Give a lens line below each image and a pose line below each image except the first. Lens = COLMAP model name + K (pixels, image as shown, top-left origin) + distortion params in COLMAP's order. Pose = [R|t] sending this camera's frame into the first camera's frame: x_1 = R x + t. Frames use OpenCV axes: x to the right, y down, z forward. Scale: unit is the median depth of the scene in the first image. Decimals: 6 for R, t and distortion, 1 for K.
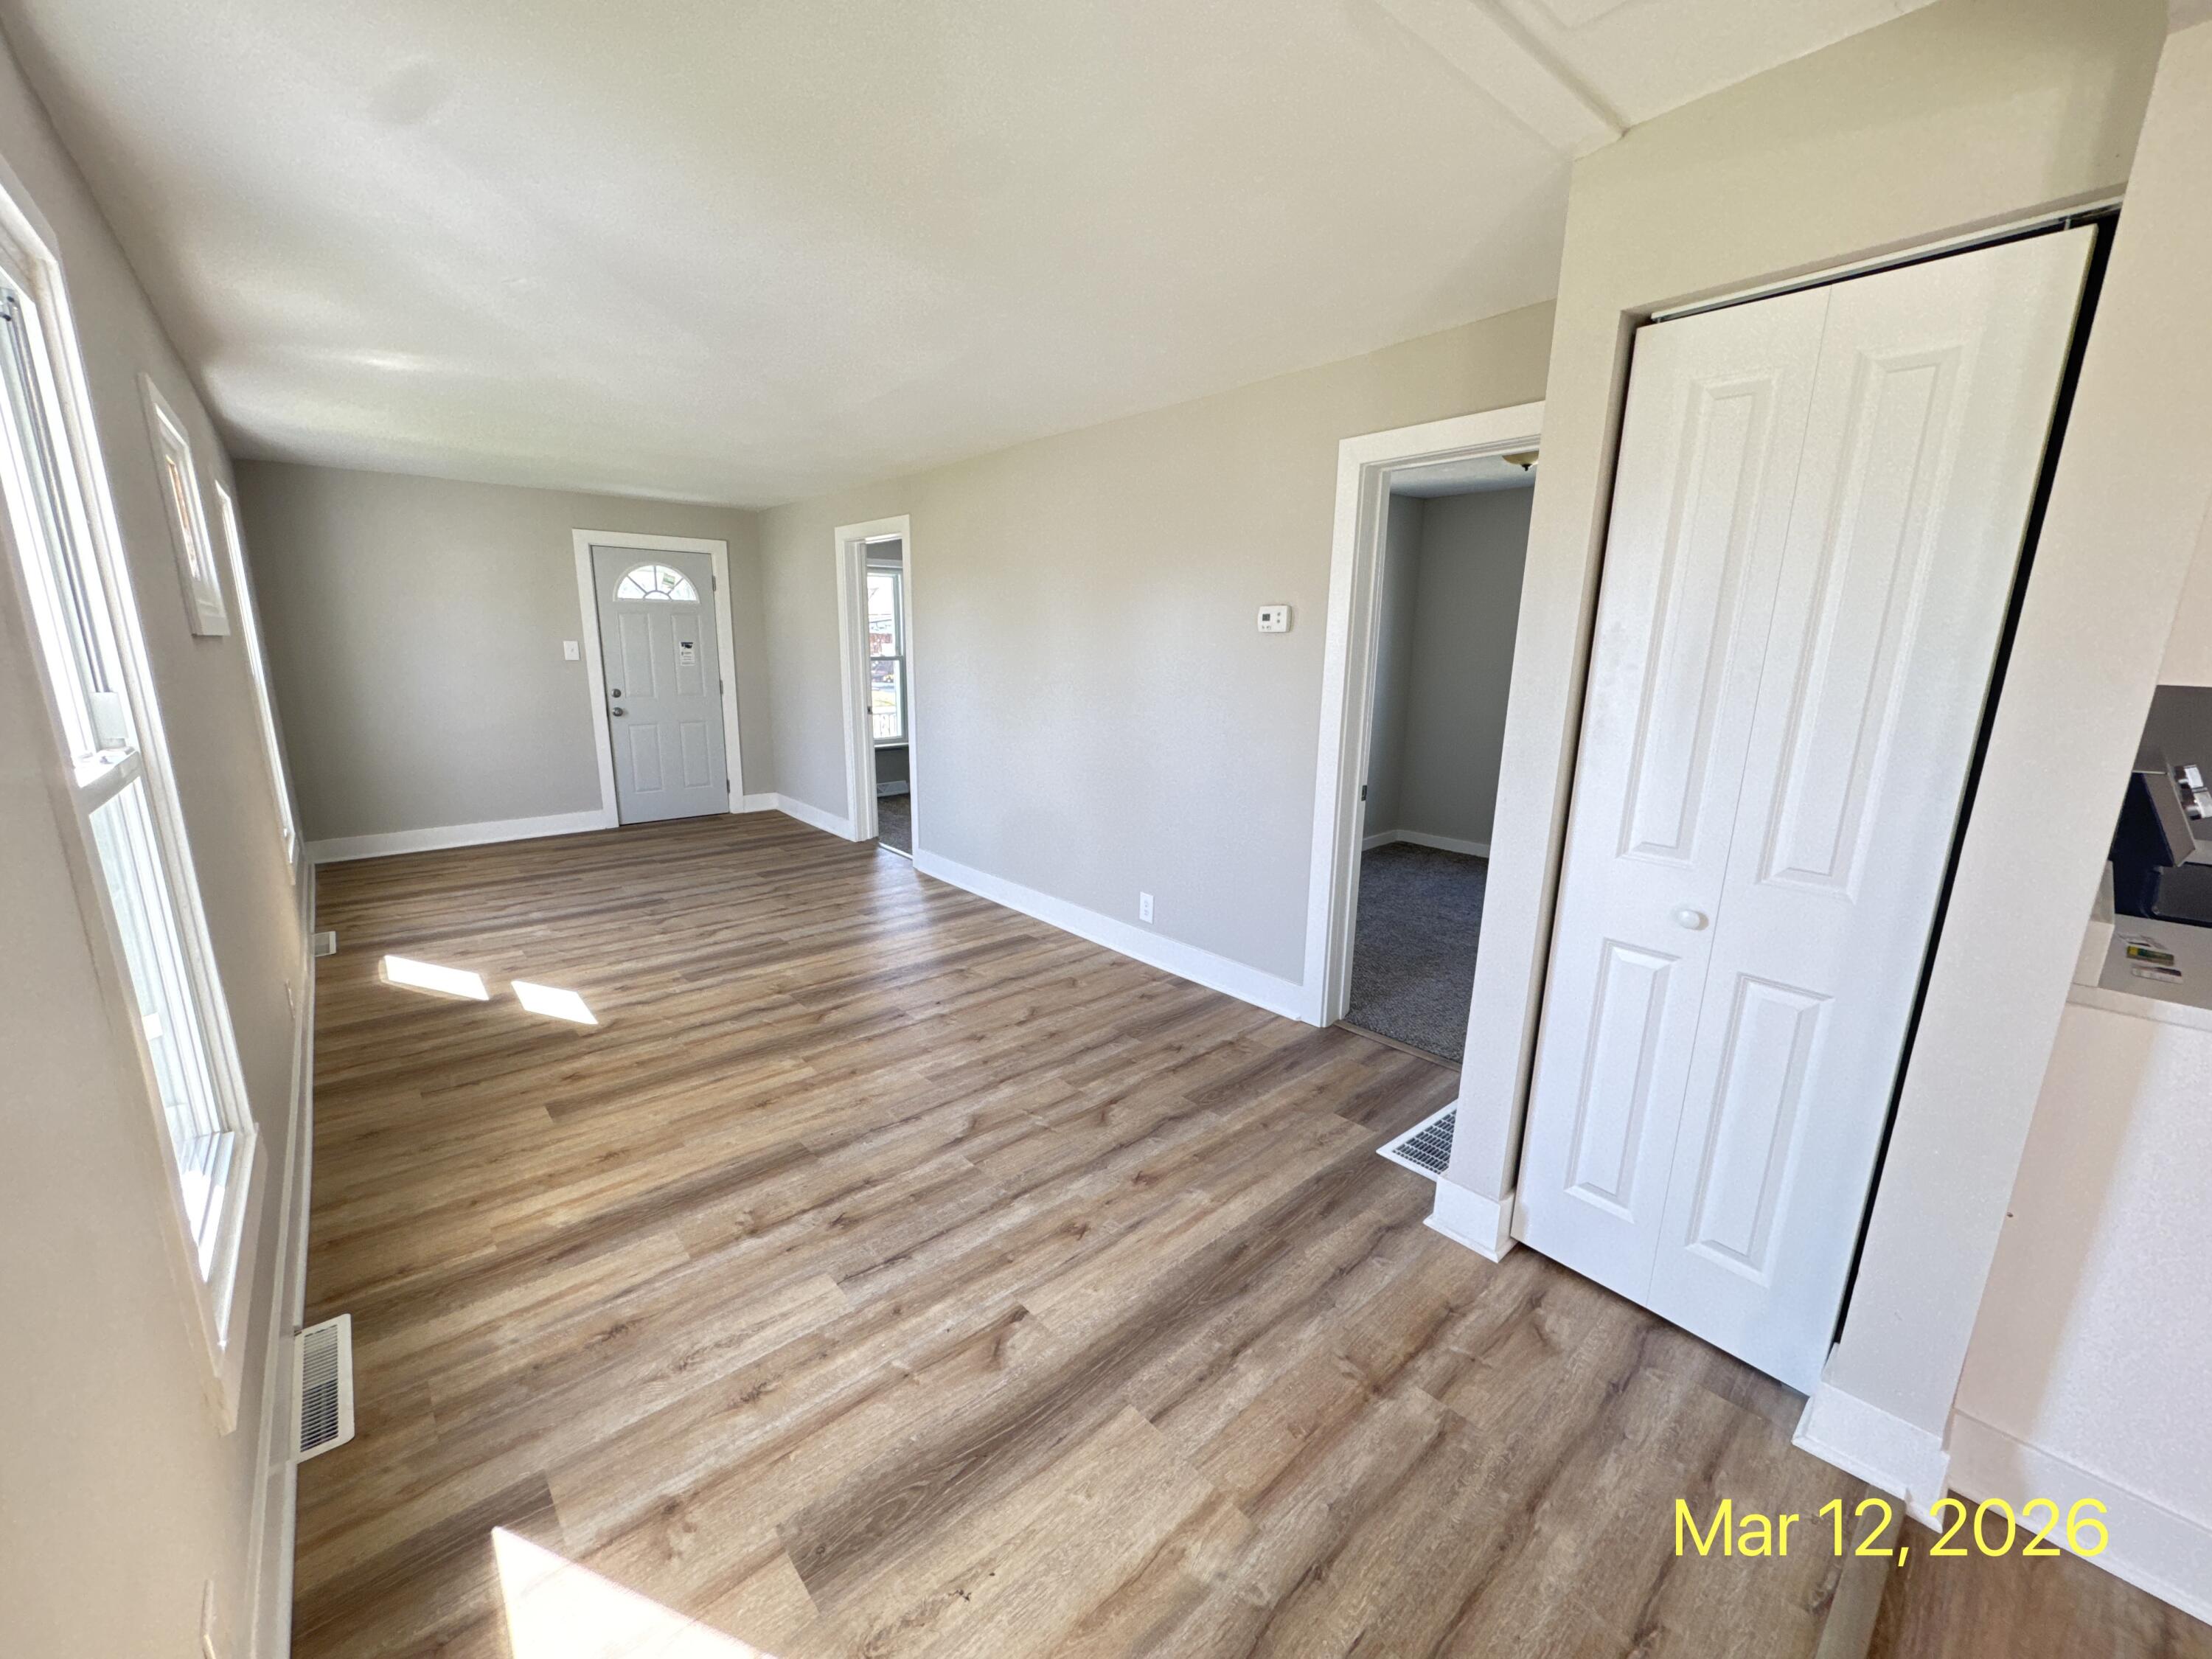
lens RADIAL K [[865.2, 0, 1106.0], [0, 865.2, 829.5], [0, 0, 1]] dist [-0.001364, -0.000199]
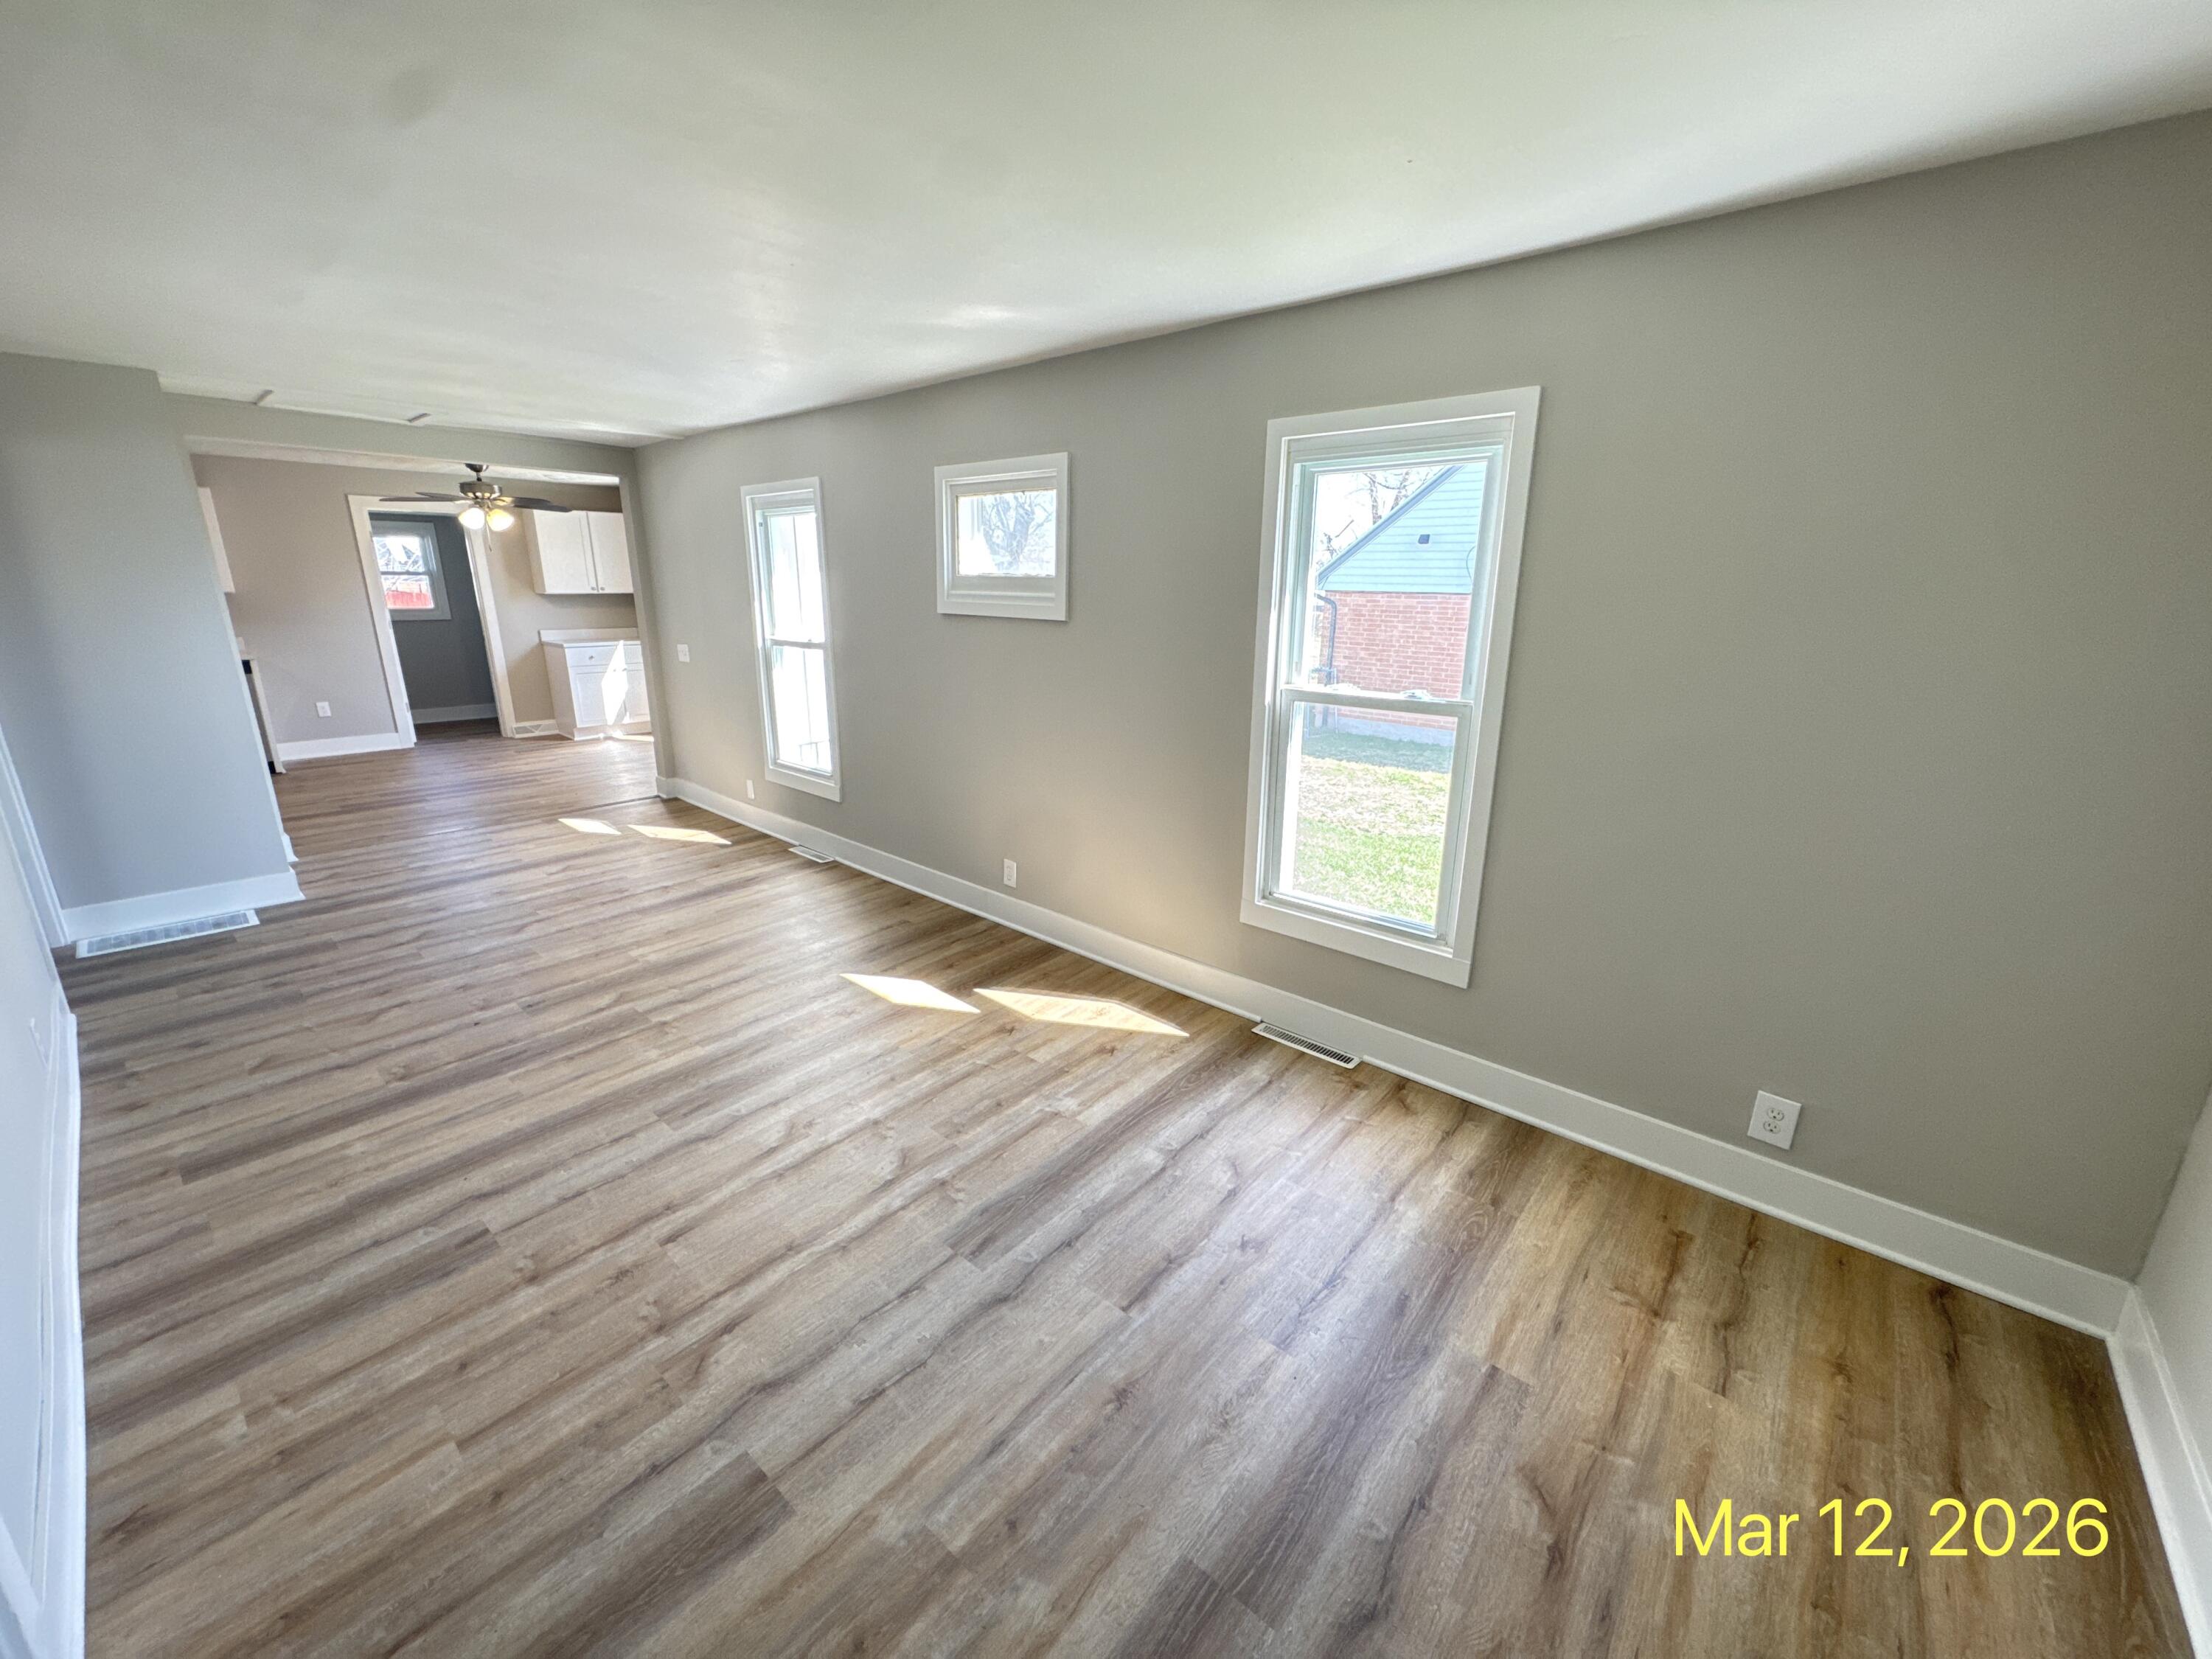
lens RADIAL K [[865.2, 0, 1106.0], [0, 865.2, 829.5], [0, 0, 1]] dist [-0.001364, -0.000199]
pose [[-0.990991, 0.011020, -0.133472, -0.761554], [-0.053587, 0.880727, 0.470583, -0.456105], [0.122739, 0.473496, -0.872202, 1.859949]]
